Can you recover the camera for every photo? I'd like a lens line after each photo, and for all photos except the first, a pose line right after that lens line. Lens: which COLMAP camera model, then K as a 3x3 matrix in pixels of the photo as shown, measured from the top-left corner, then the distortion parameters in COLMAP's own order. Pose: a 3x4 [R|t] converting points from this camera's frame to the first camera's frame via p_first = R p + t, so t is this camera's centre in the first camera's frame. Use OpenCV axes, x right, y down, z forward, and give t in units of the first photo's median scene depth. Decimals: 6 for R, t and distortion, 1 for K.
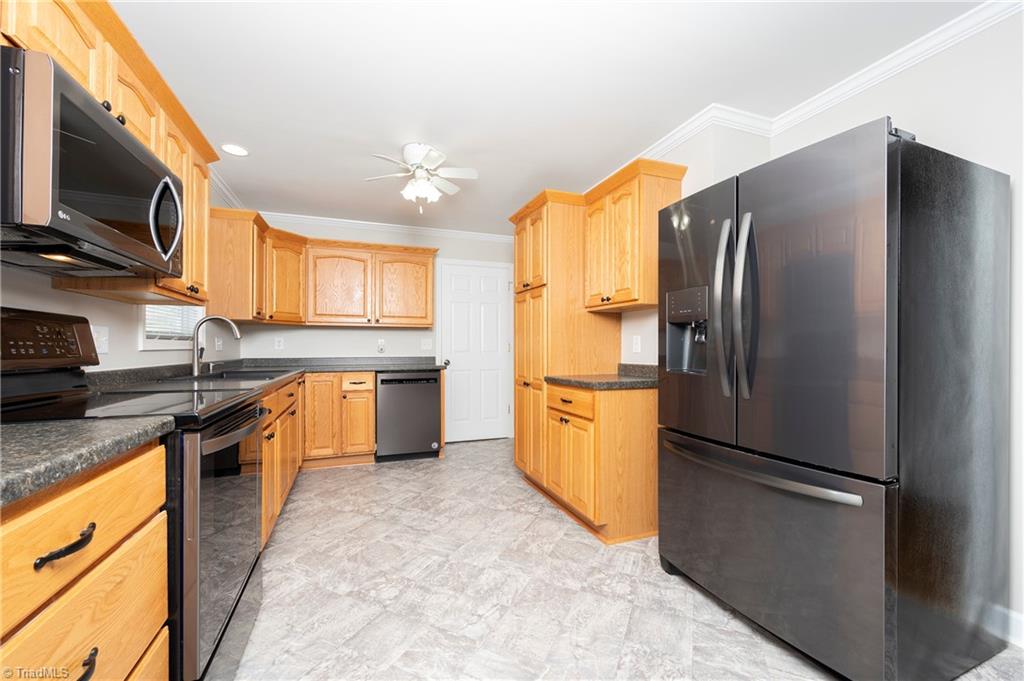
lens RADIAL K [[412.2, 0, 521.2], [0, 412.2, 346.0], [0, 0, 1]] dist [-0.005055, 0.000820]
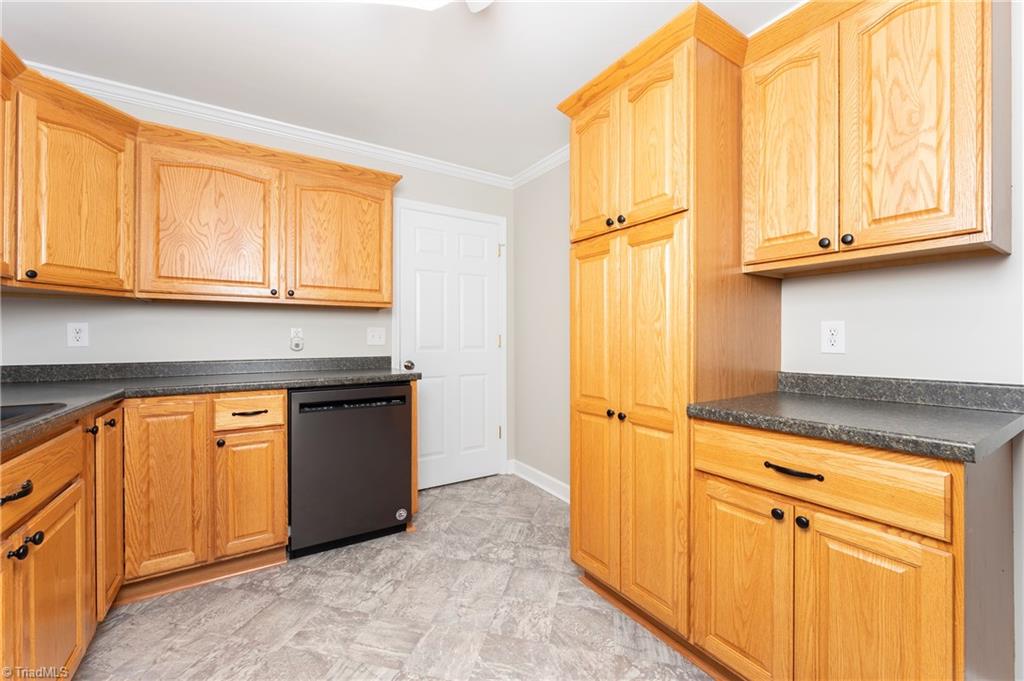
lens RADIAL K [[412.2, 0, 514.7], [0, 412.2, 336.7], [0, 0, 1]] dist [-0.005055, 0.000820]
pose [[0.981530, 0.000226, 0.191306, -0.181569], [0.000116, 0.999998, -0.001778, -0.003304], [-0.191306, 0.001767, 0.981529, 0.459253]]
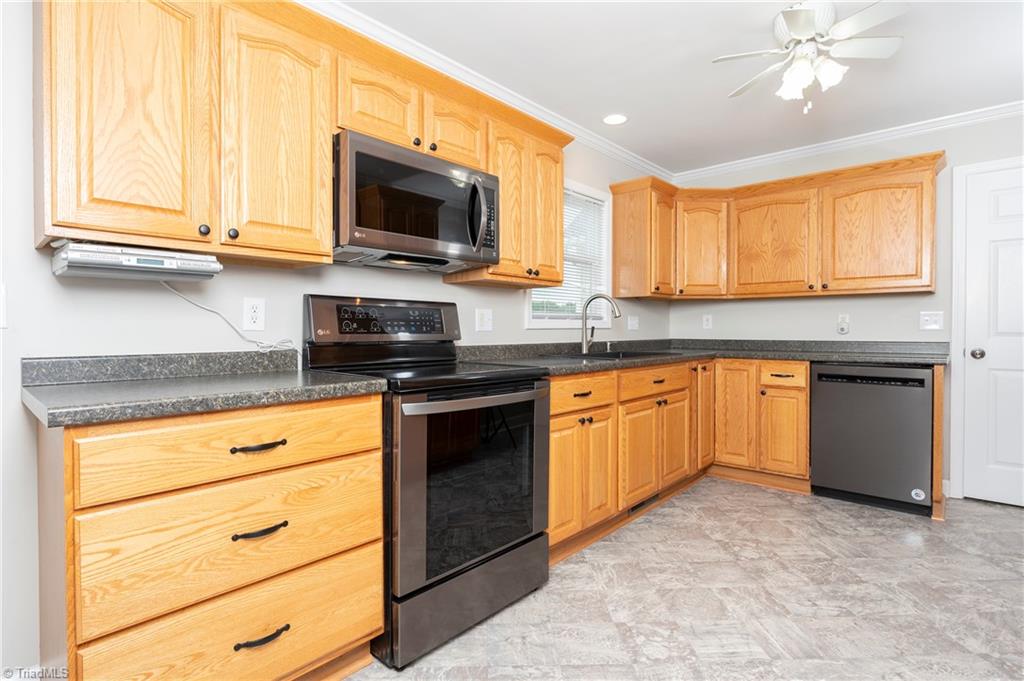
lens RADIAL K [[517.9, 0, 501.2], [0, 517.9, 335.3], [0, 0, 1]] dist [-0.007230, -0.001042]
pose [[0.437746, 0.012348, -0.899014, 0.203858], [0.004059, 0.999868, 0.015710, 0.003161], [0.899090, -0.010526, 0.437638, 0.173218]]
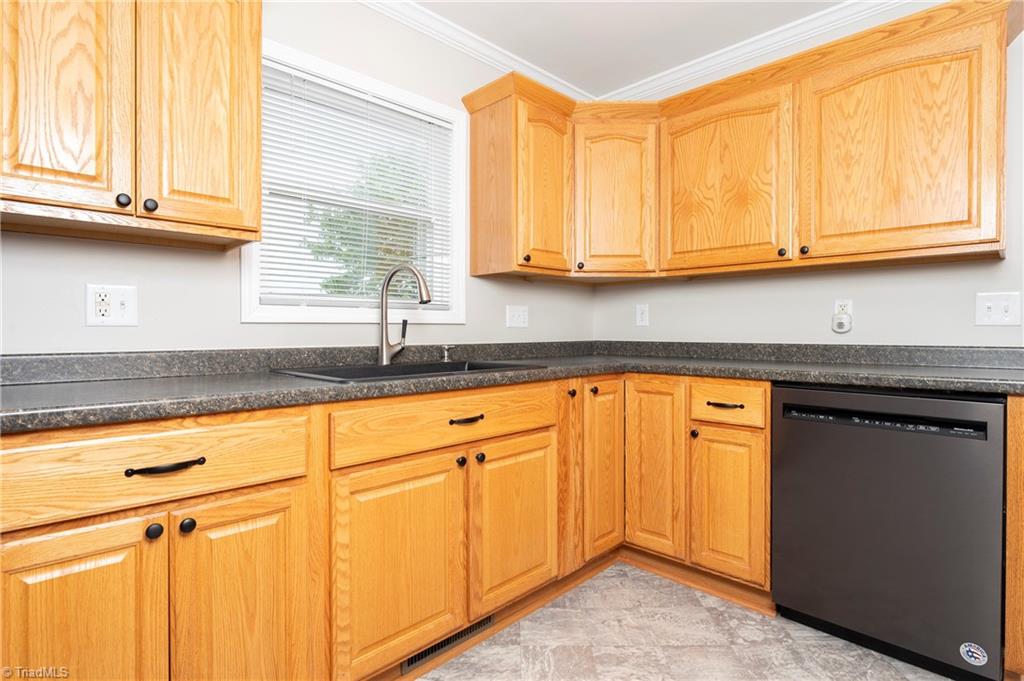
lens RADIAL K [[517.9, 0, 510.5], [0, 517.9, 335.2], [0, 0, 1]] dist [-0.007230, -0.001042]
pose [[0.389334, 0.008905, -0.921054, -0.006638], [0.004030, 0.999927, 0.011371, 0.013345], [0.921088, -0.008138, 0.389270, 0.625031]]
